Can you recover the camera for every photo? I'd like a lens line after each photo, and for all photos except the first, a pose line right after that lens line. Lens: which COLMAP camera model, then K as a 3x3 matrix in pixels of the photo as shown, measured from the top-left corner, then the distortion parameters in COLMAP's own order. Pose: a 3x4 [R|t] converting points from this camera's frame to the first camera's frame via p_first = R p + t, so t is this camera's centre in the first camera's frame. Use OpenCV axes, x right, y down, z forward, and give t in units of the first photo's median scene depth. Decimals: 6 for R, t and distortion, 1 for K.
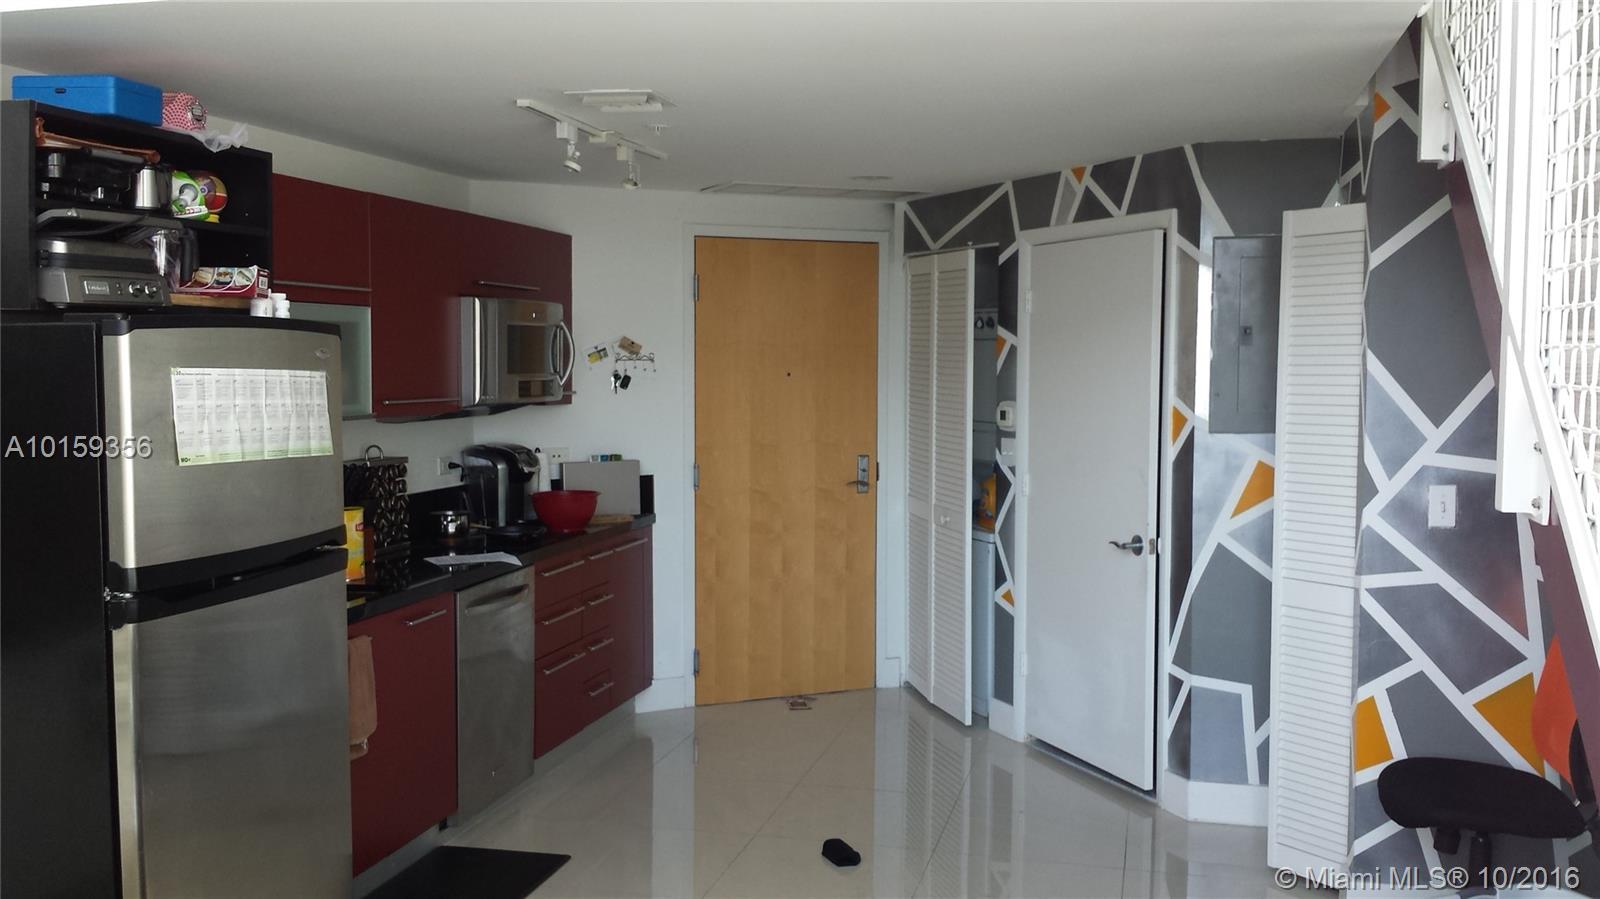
lens RADIAL K [[1503.0, 0, 806.5], [0, 1503.0, 471.1], [0, 0, 1]] dist [0.147805, -0.370885]
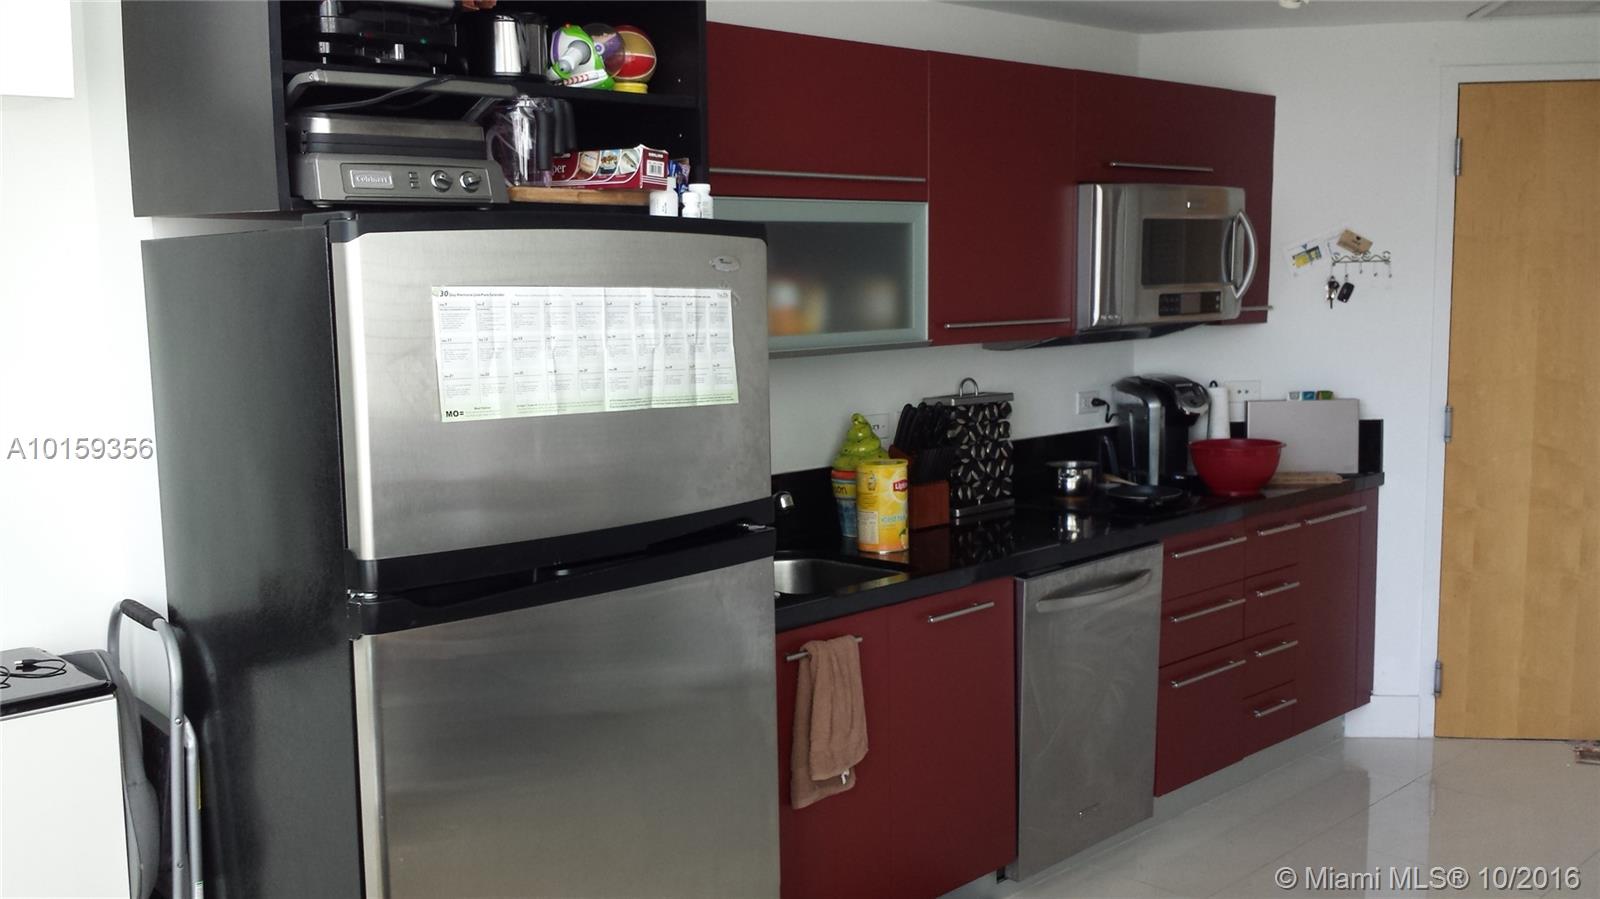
lens RADIAL K [[1503.0, 0, 806.5], [0, 1503.0, 471.1], [0, 0, 1]] dist [0.147805, -0.370885]
pose [[0.845162, 0.052305, -0.531945, 0.101816], [-0.021221, 0.997700, 0.064384, -0.025512], [0.534088, -0.043127, 0.844328, 0.406493]]
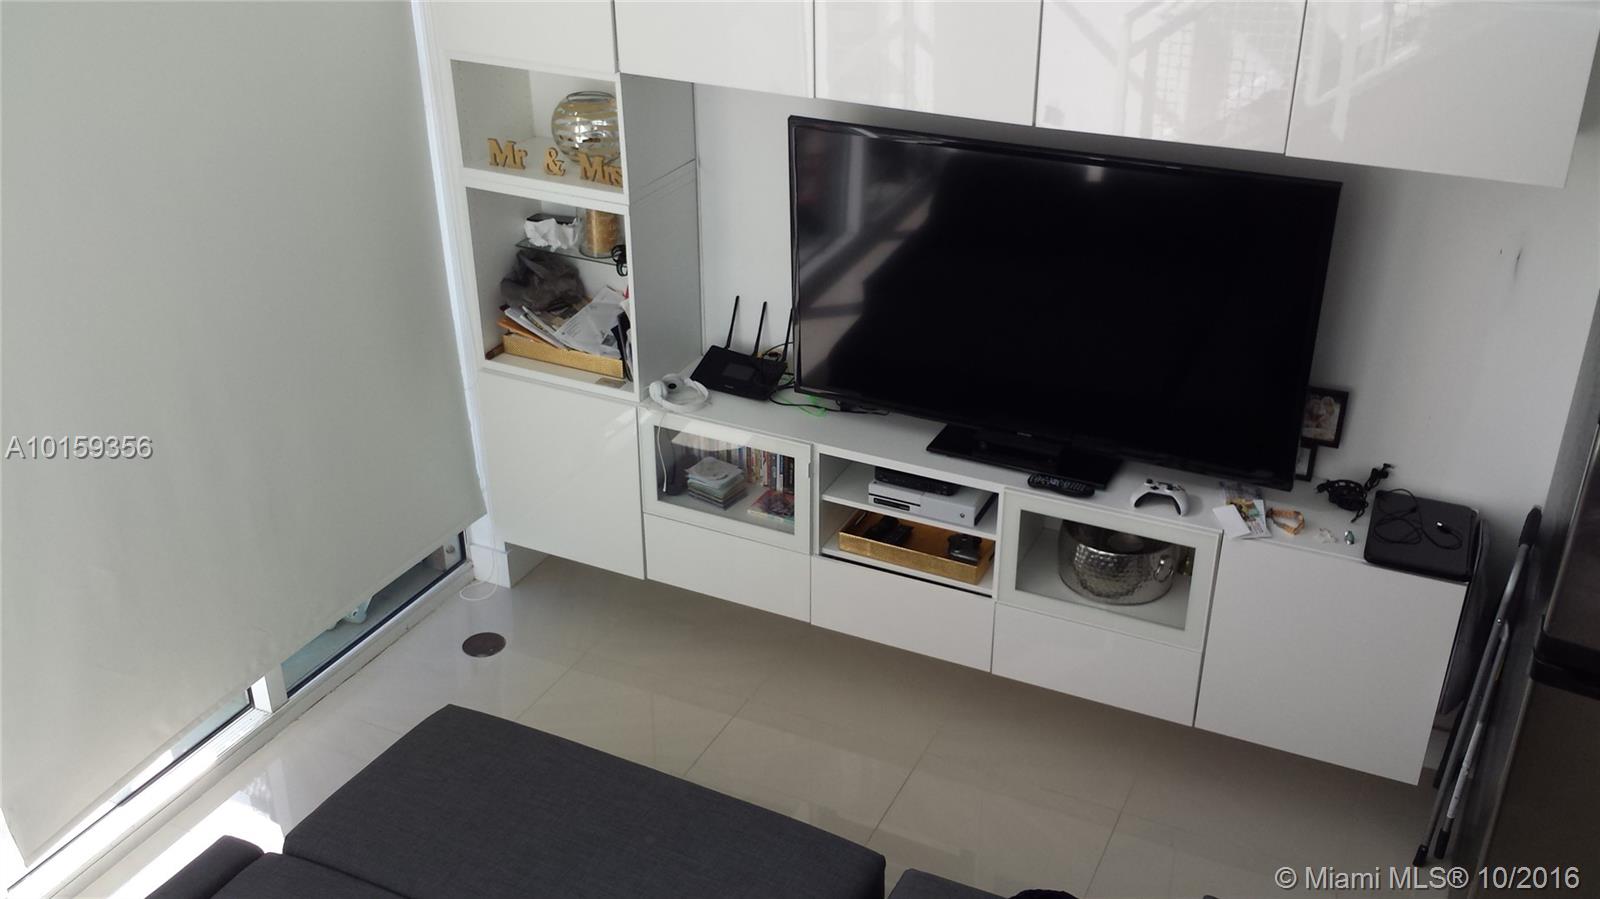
lens RADIAL K [[1503.0, 0, 806.5], [0, 1503.0, 471.1], [0, 0, 1]] dist [0.147805, -0.370885]
pose [[-0.217581, 0.473402, -0.853551, 0.387976], [-0.065647, 0.865424, 0.496722, -0.413909], [0.973832, 0.164110, -0.157223, 0.547964]]
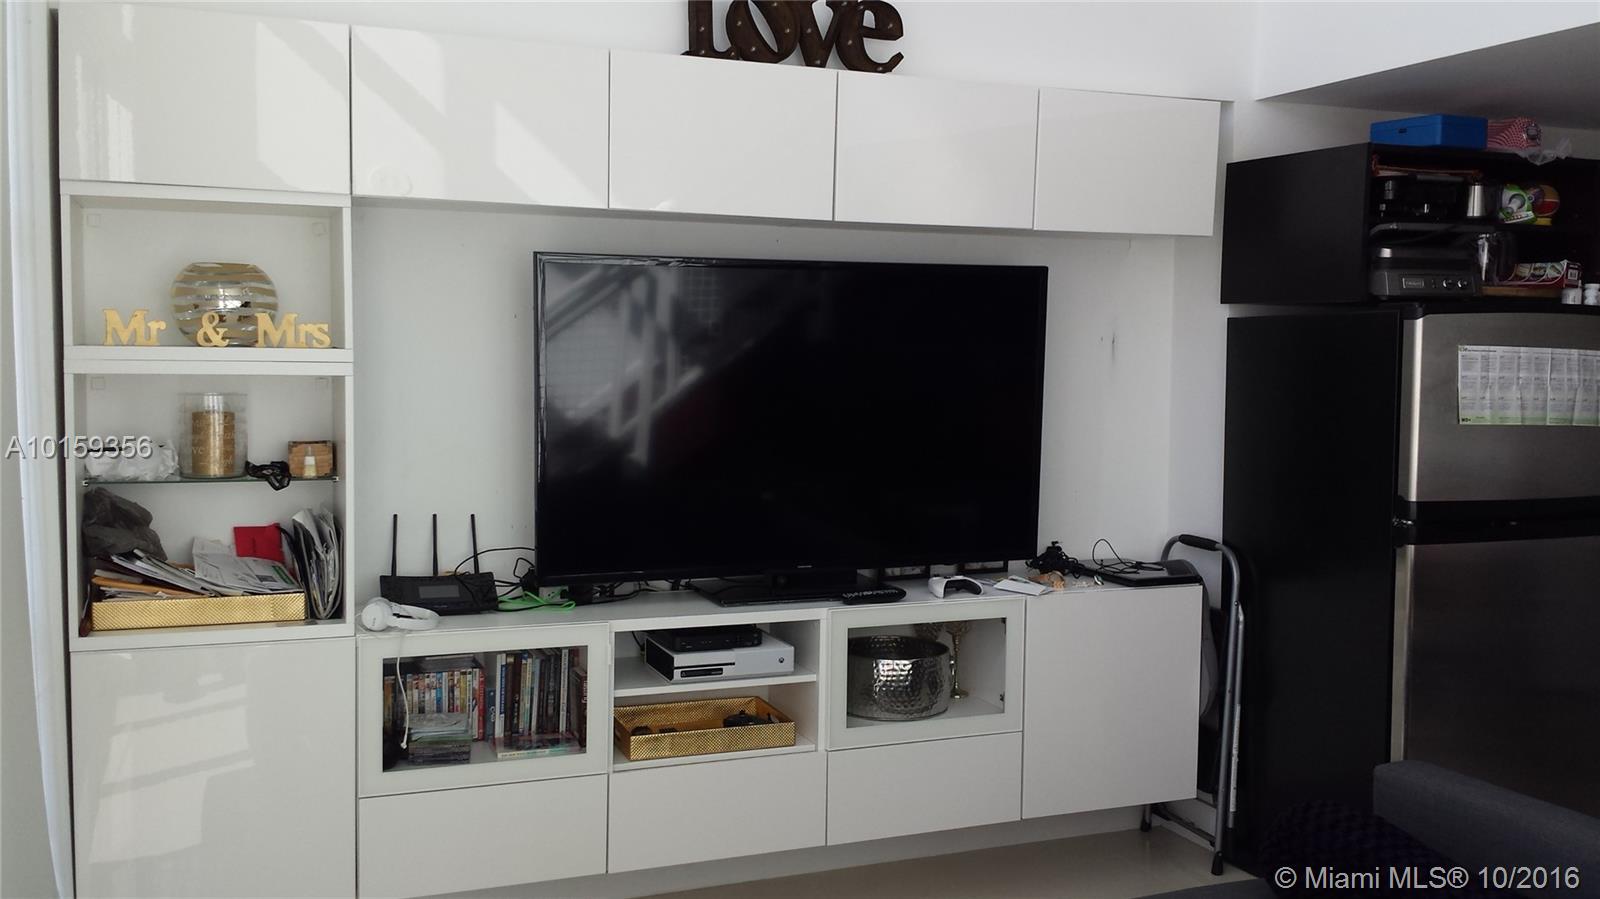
lens RADIAL K [[1503.0, 0, 806.5], [0, 1503.0, 471.1], [0, 0, 1]] dist [0.147805, -0.370885]
pose [[0.579381, 0.061277, -0.812750, 0.247283], [-0.064683, 0.997482, 0.029094, 0.027786], [0.812486, 0.035715, 0.581885, -0.130429]]
